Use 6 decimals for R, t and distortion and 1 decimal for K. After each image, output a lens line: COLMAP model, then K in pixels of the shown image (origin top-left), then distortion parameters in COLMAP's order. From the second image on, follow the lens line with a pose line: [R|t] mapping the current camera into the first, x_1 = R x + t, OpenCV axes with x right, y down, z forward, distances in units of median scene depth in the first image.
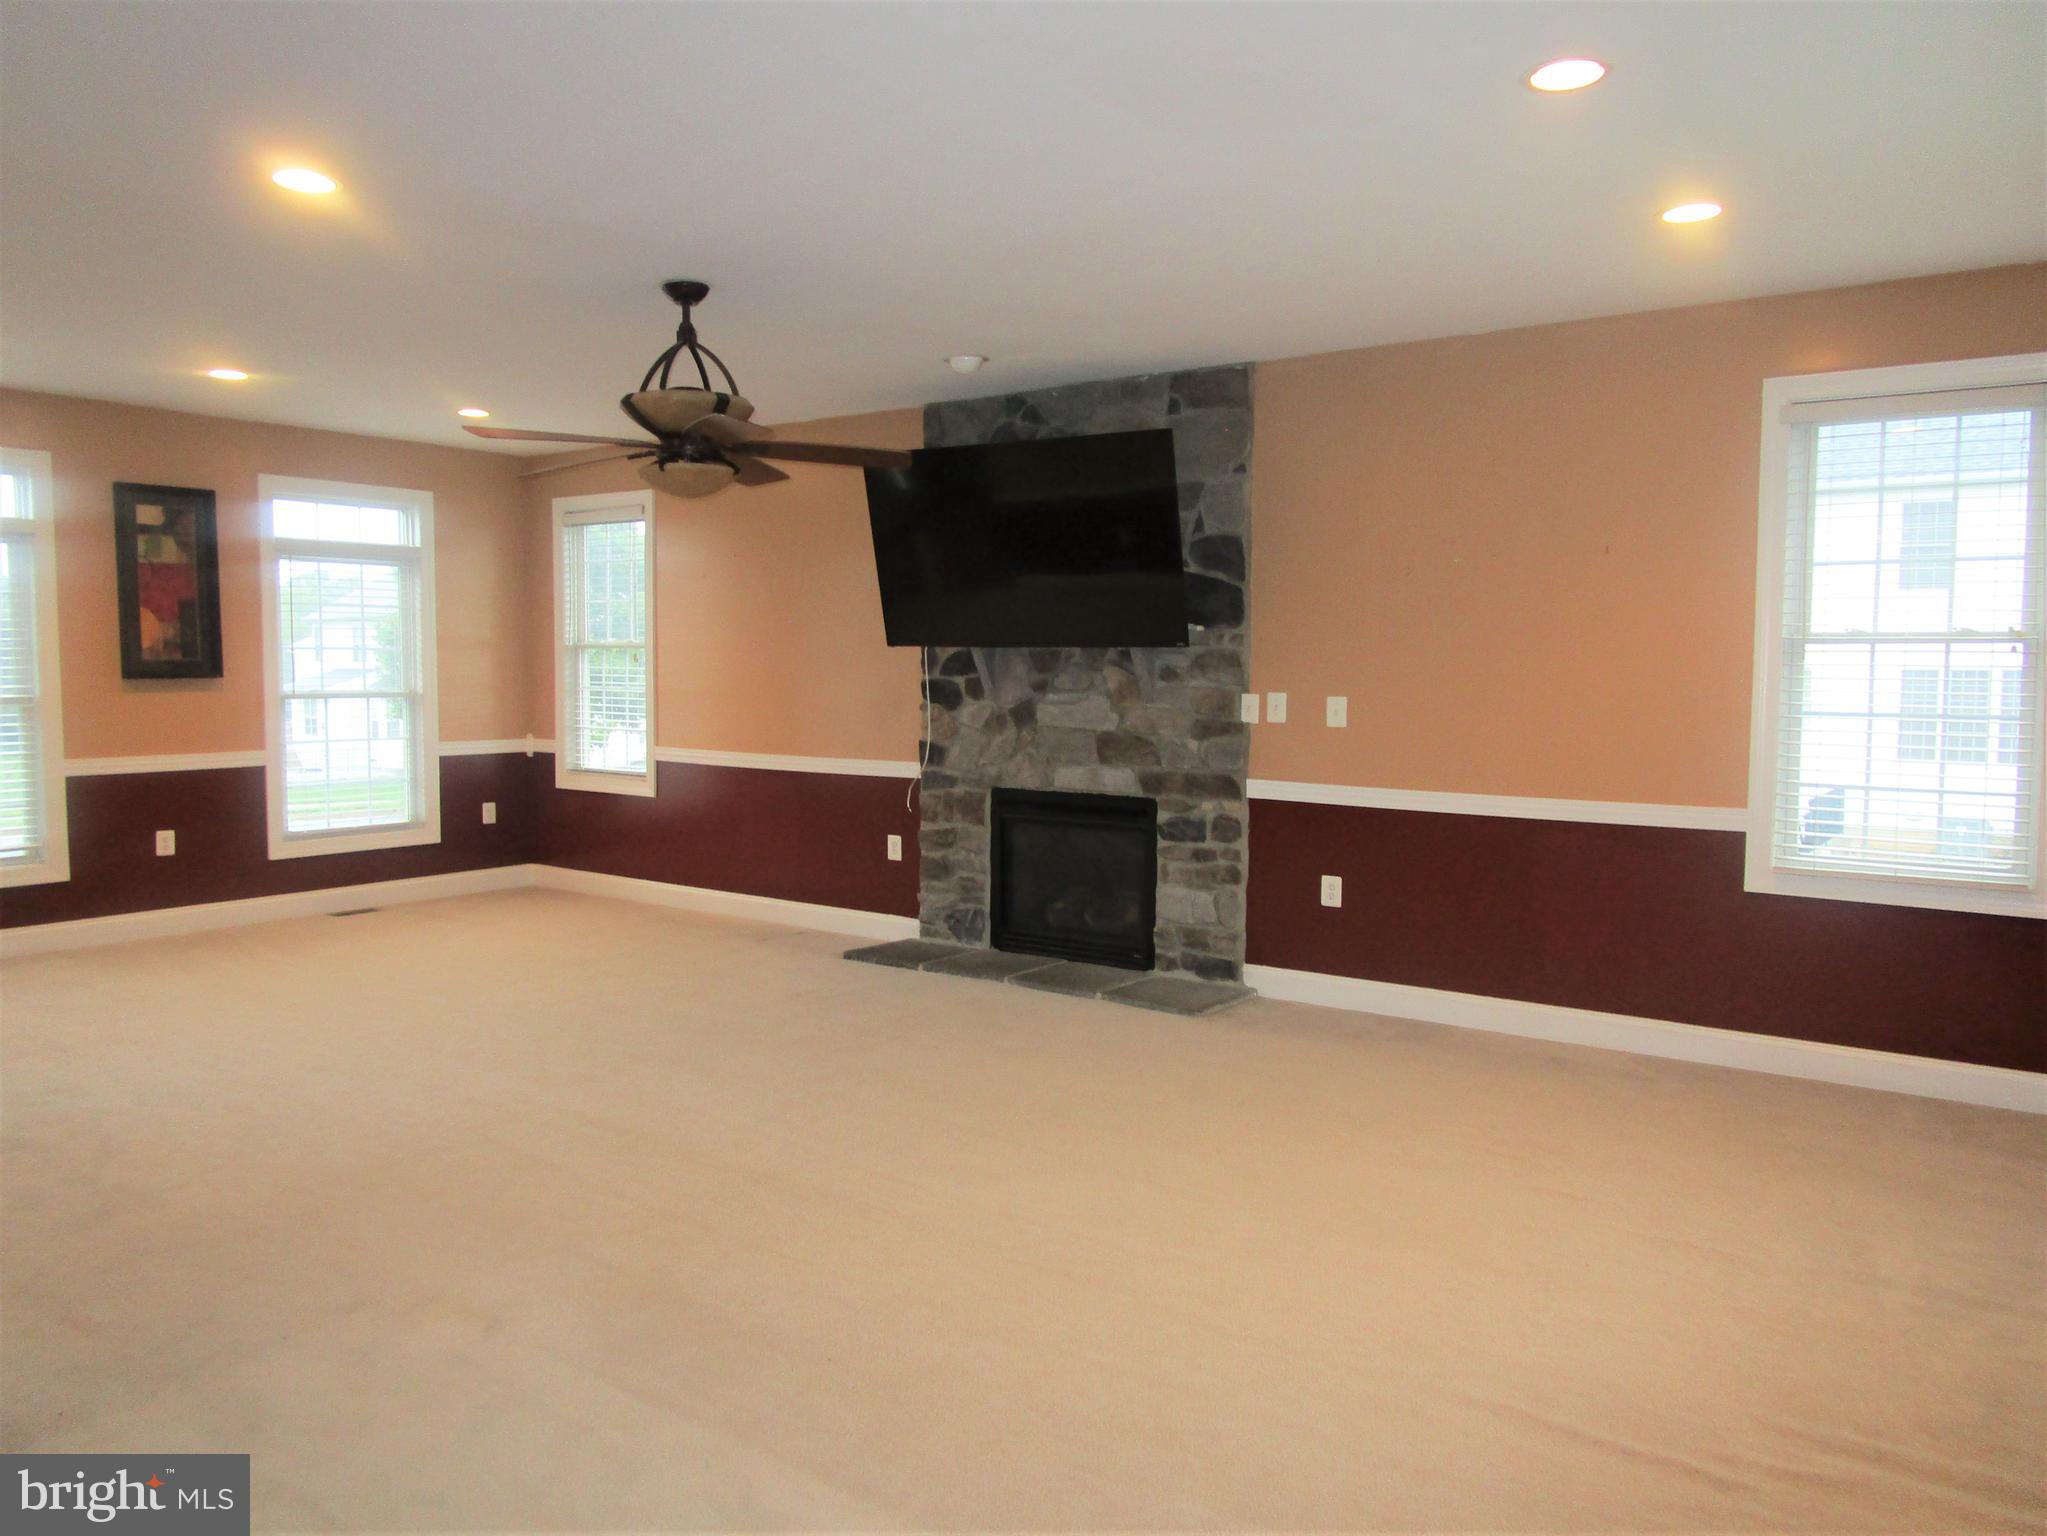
lens RADIAL K [[1472.2, 0, 1023.5], [0, 1472.2, 768.0], [0, 0, 1]] dist [-0.023730, 0.008628]
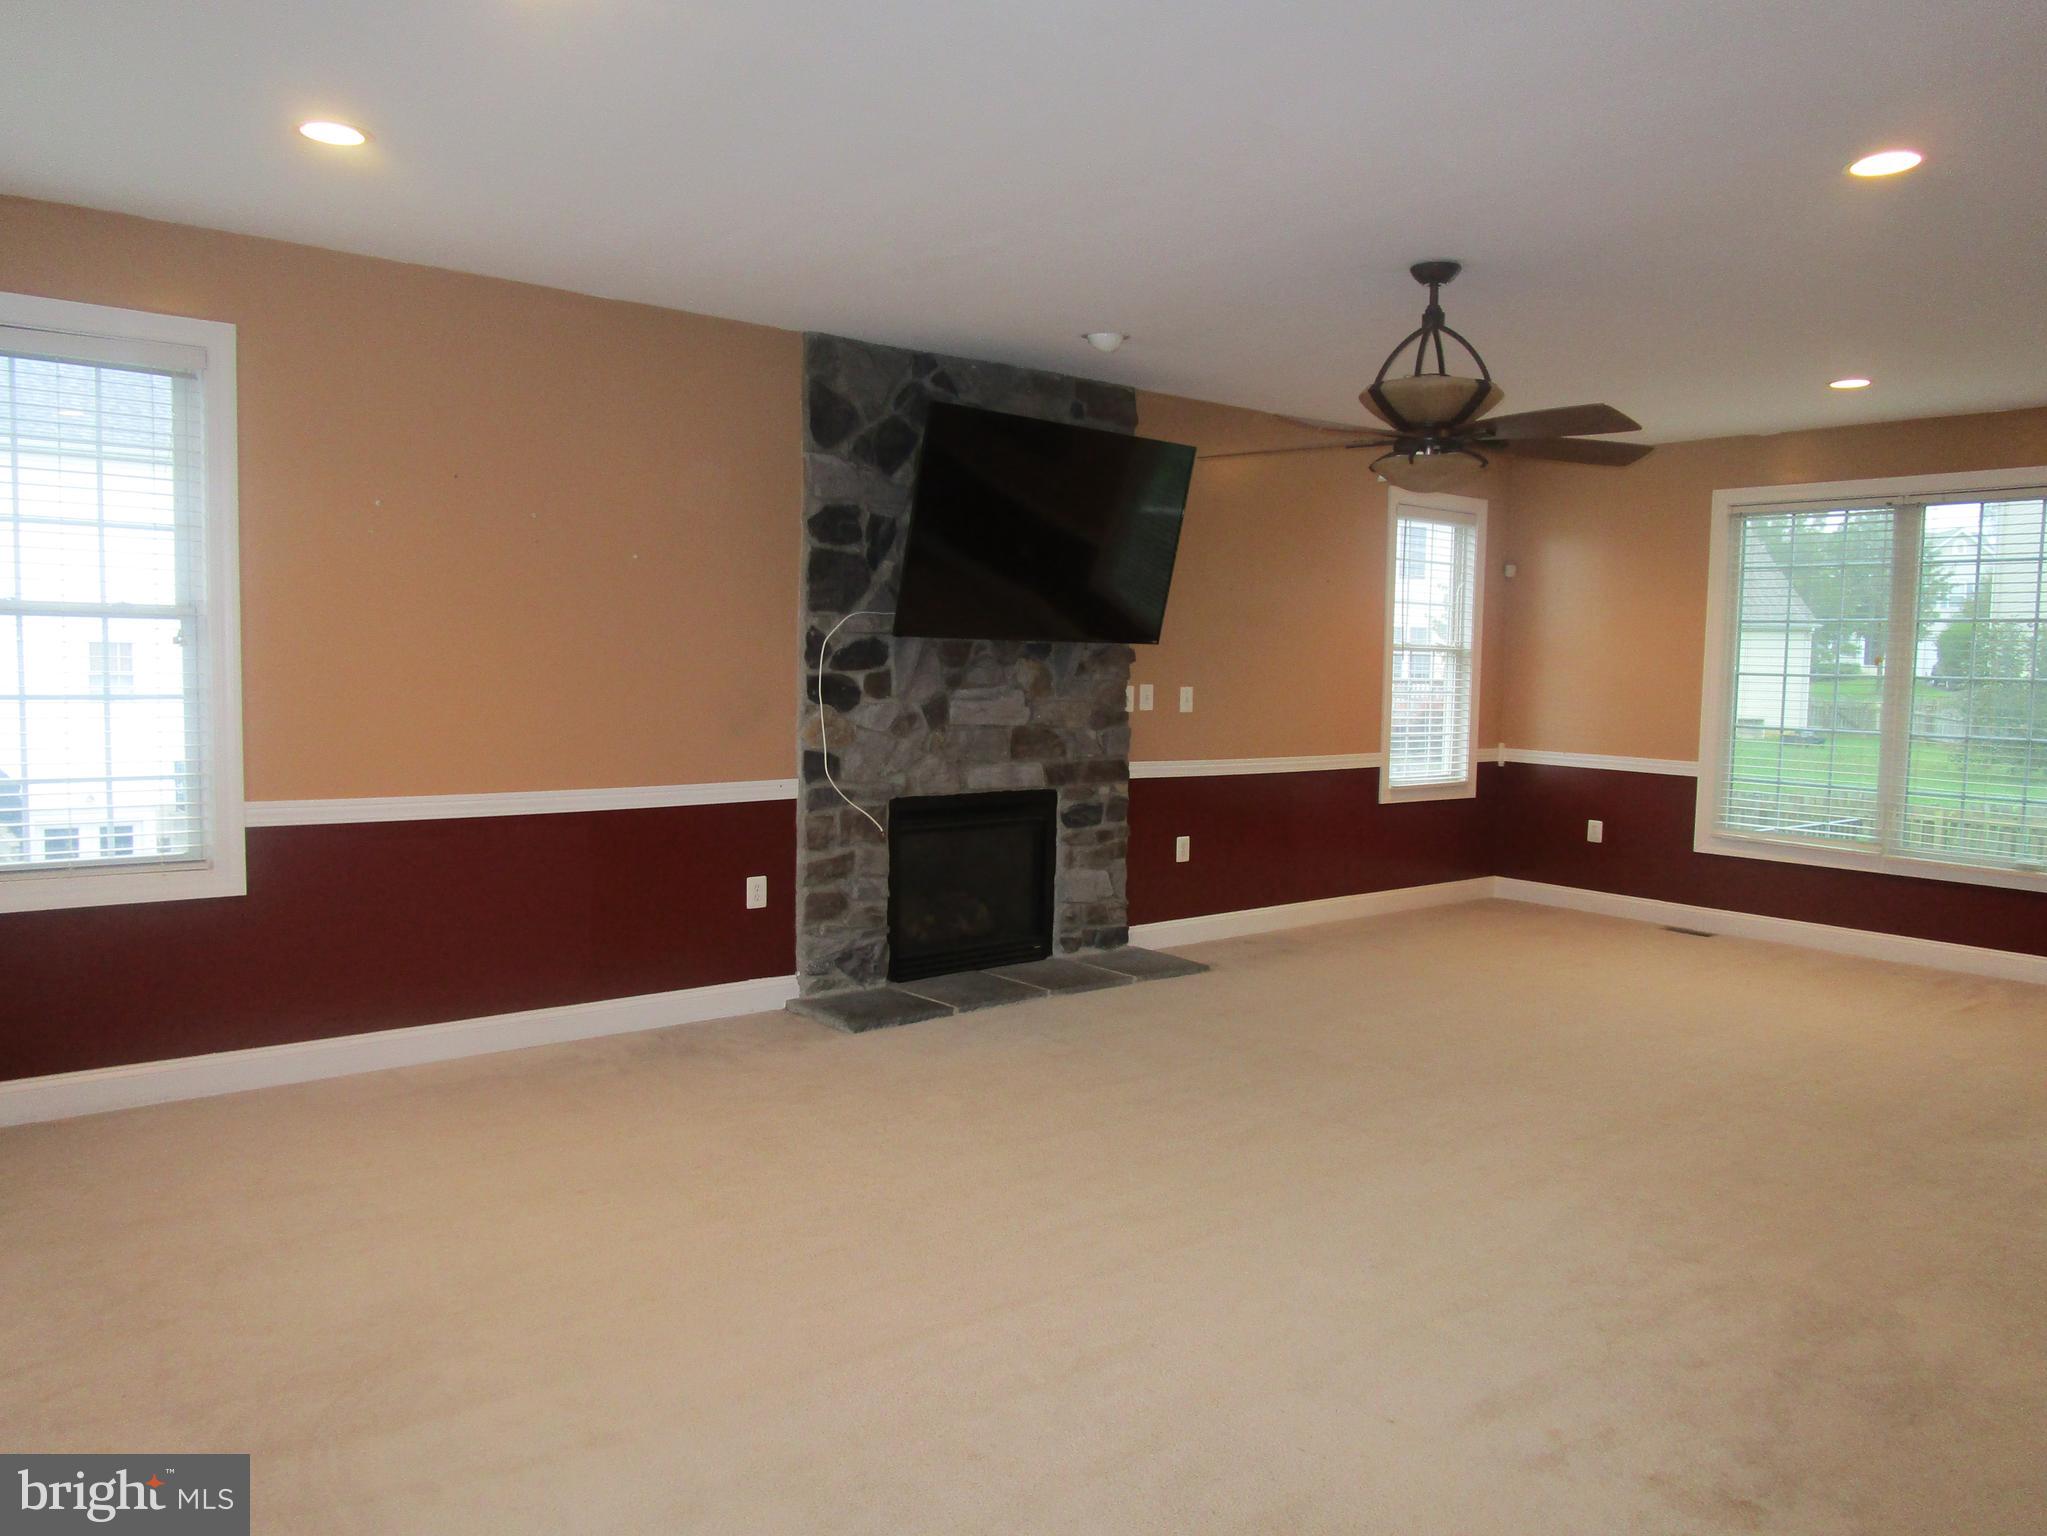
lens RADIAL K [[1730.2, 0, 1024.9], [0, 1730.2, 806.4], [0, 0, 1]] dist [-0.002861, 0.002446]
pose [[0.170913, -0.085287, 0.981588, -1.065721], [0.054613, 0.995535, 0.076990, -0.059589], [-0.983771, 0.040449, 0.174807, 0.784331]]
